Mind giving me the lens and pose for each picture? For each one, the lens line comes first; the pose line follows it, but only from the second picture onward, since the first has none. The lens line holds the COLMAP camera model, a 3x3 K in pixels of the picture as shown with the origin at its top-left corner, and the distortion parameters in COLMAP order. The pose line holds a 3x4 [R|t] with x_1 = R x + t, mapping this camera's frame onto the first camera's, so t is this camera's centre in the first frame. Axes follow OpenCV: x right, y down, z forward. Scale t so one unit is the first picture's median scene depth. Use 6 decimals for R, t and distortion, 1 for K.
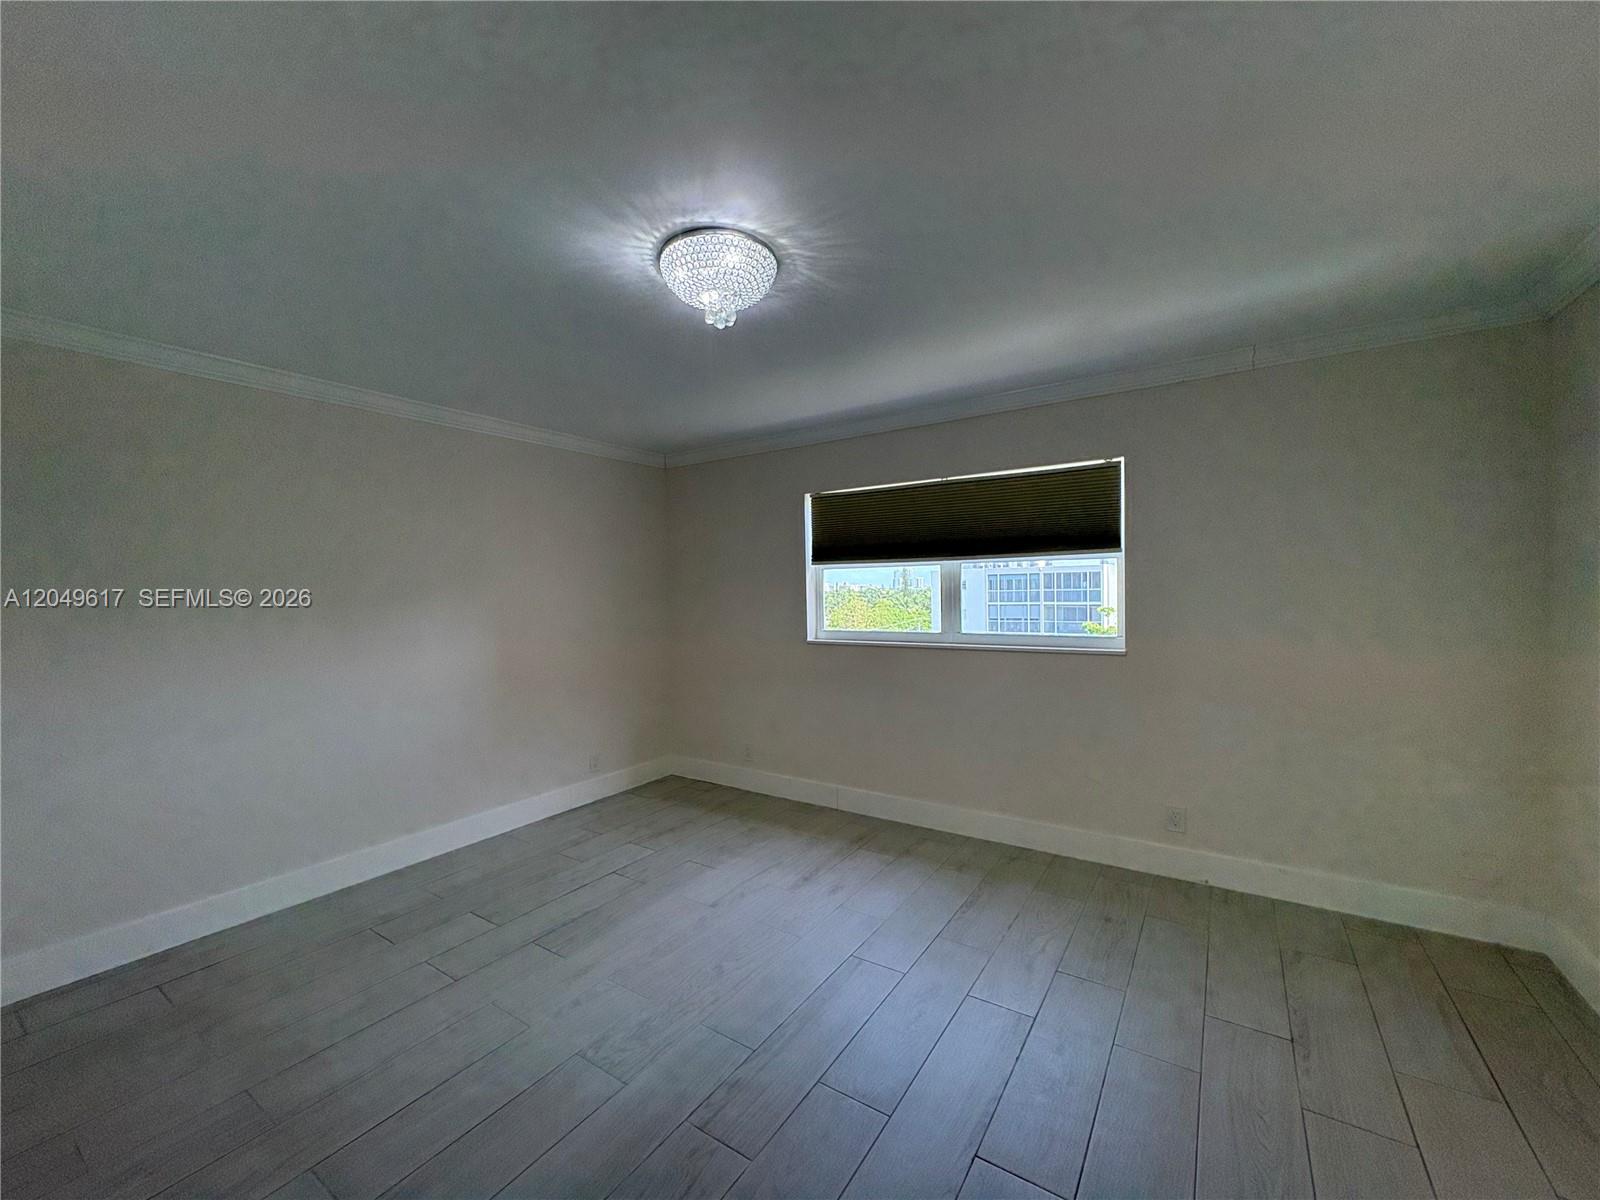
lens RADIAL K [[638.9, 0, 798.5], [0, 638.9, 596.3], [0, 0, 1]] dist [-0.003601, 0.000138]
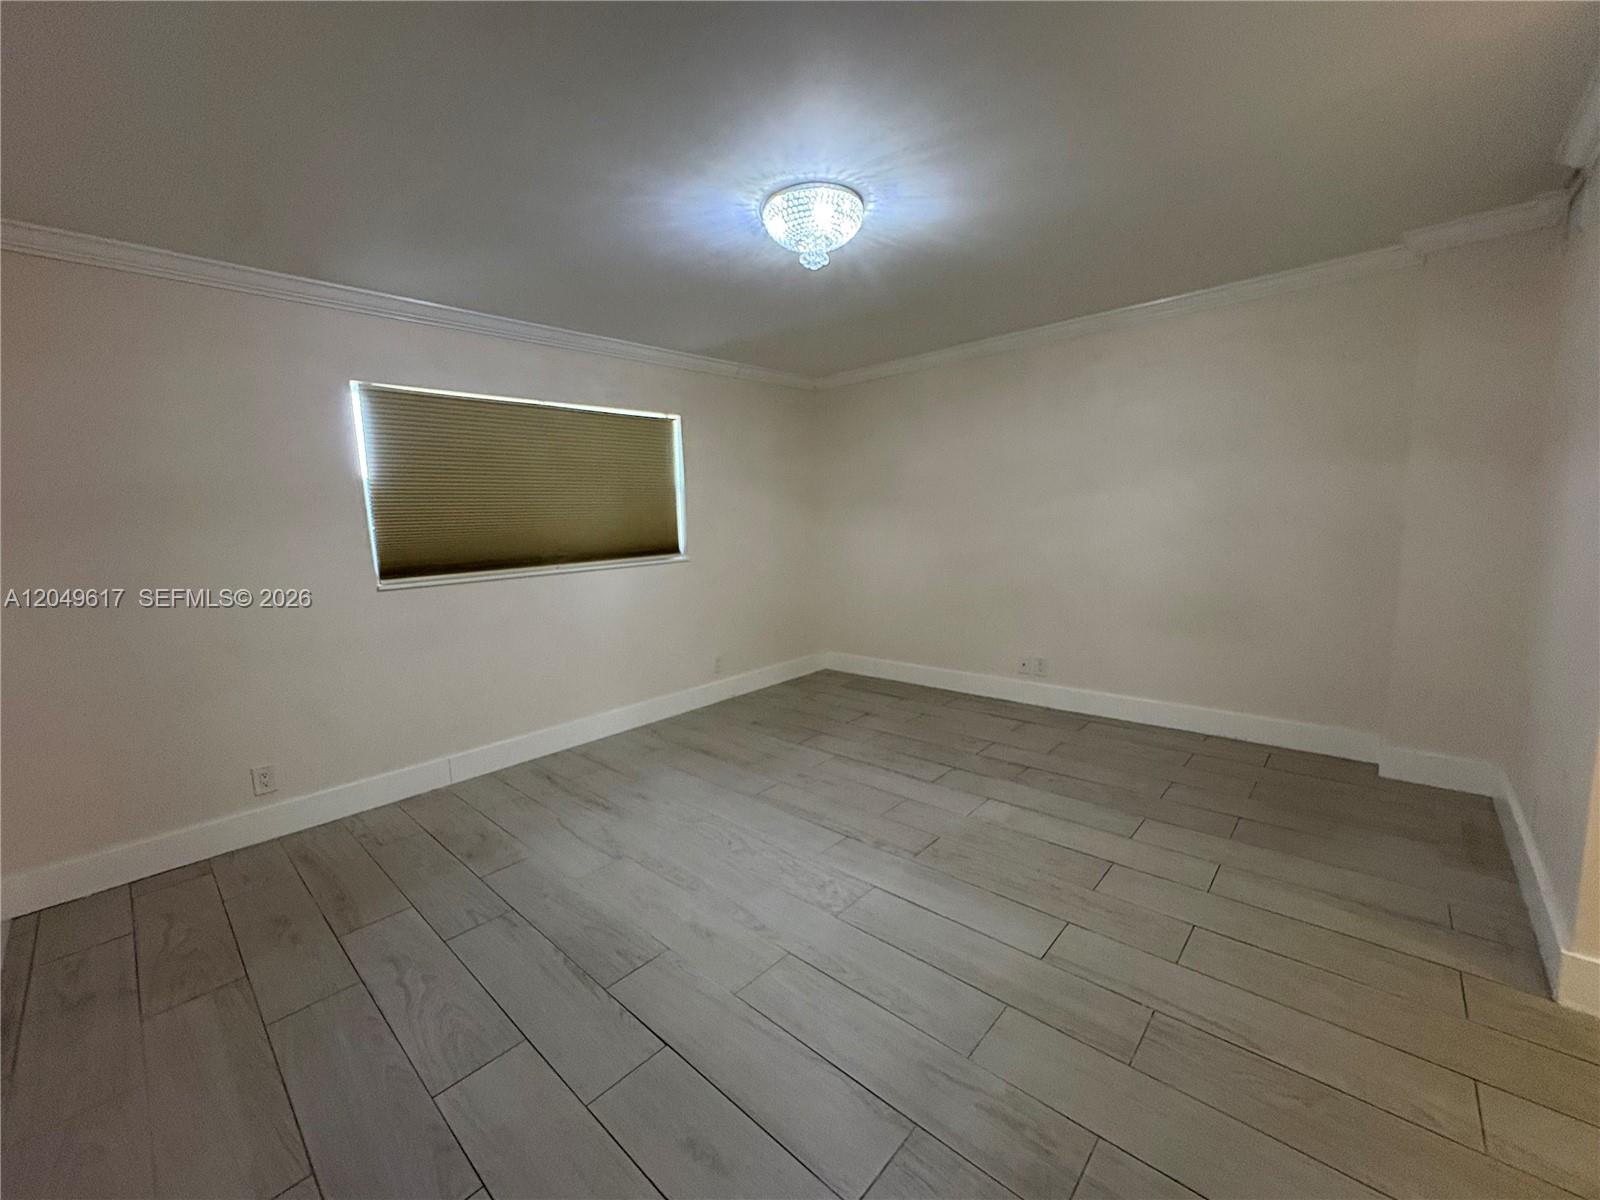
lens RADIAL K [[638.9, 0, 798.5], [0, 638.9, 596.3], [0, 0, 1]] dist [-0.003601, 0.000138]
pose [[0.149970, -0.110500, 0.982496, -0.958747], [0.045261, 0.993460, 0.104824, 0.037212], [-0.987654, 0.028749, 0.153991, 0.616533]]
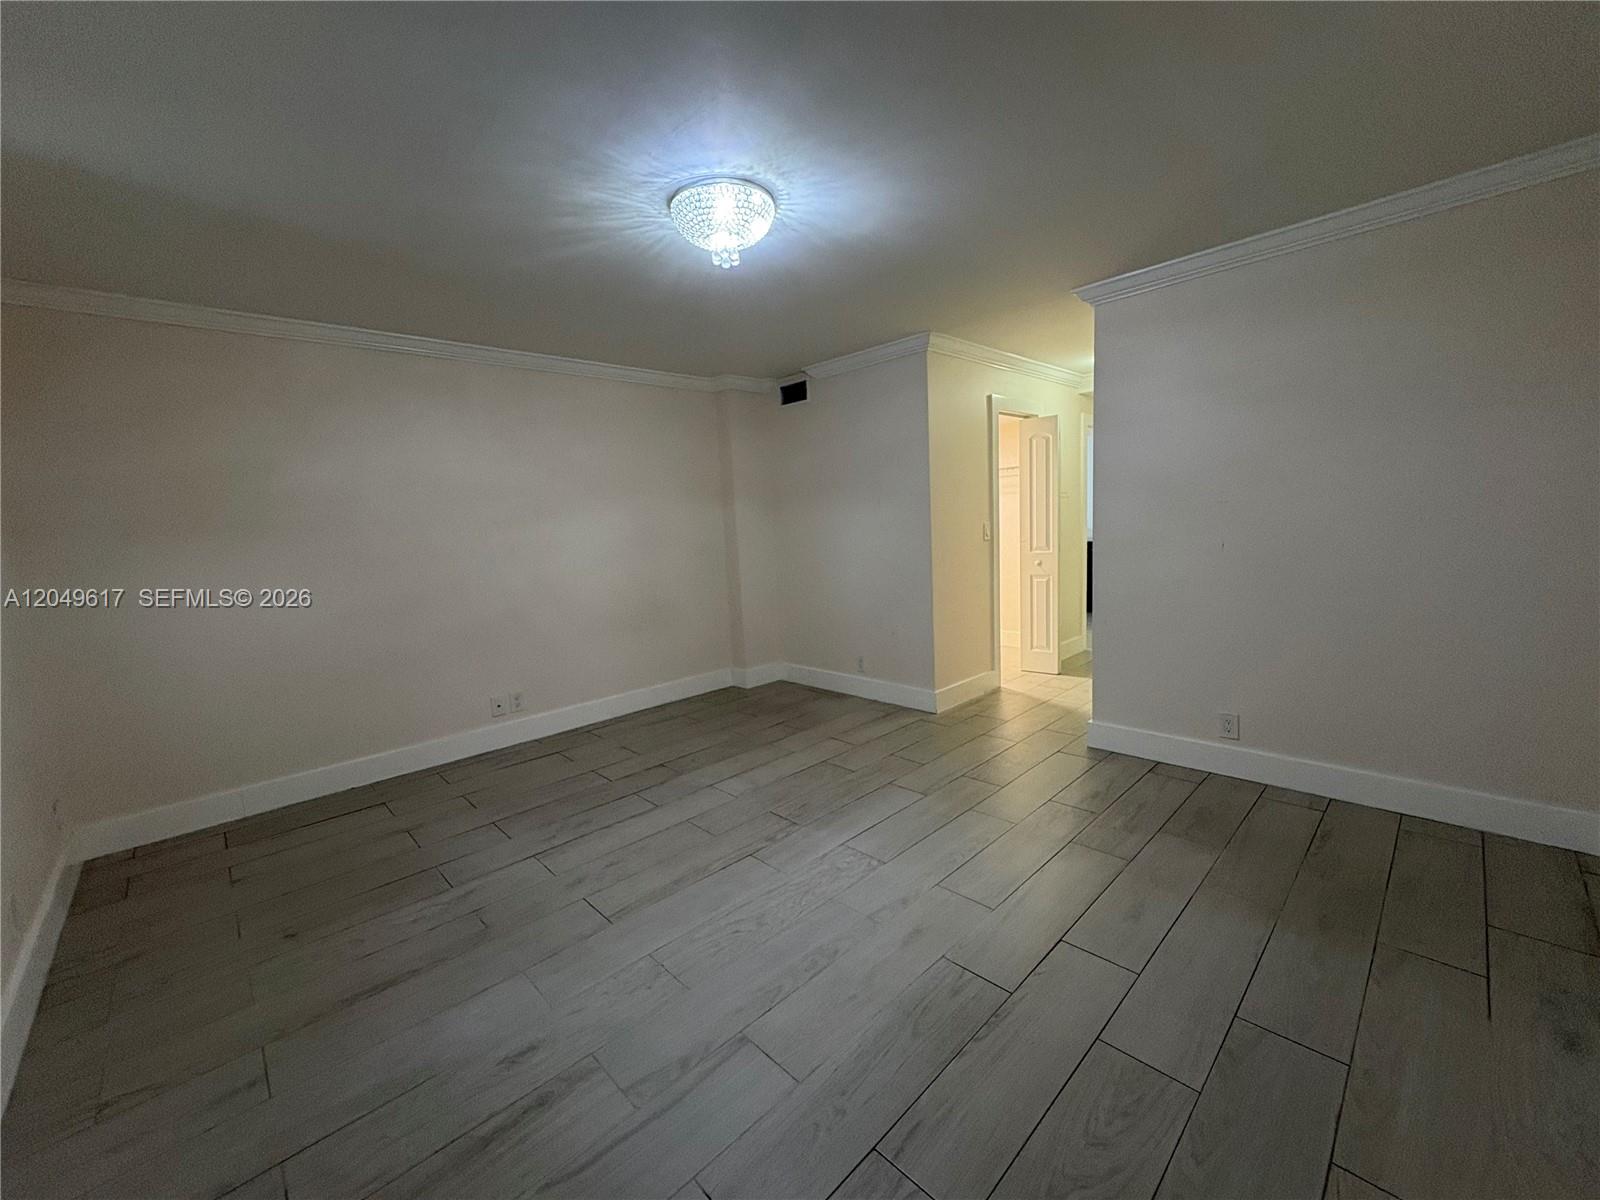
lens RADIAL K [[638.9, 0, 798.5], [0, 638.9, 596.3], [0, 0, 1]] dist [-0.003601, 0.000138]
pose [[-0.975680, 0.040646, 0.215397, -0.331728], [0.068739, 0.989825, 0.124583, 0.016749], [-0.208142, 0.136359, -0.968547, 1.530451]]
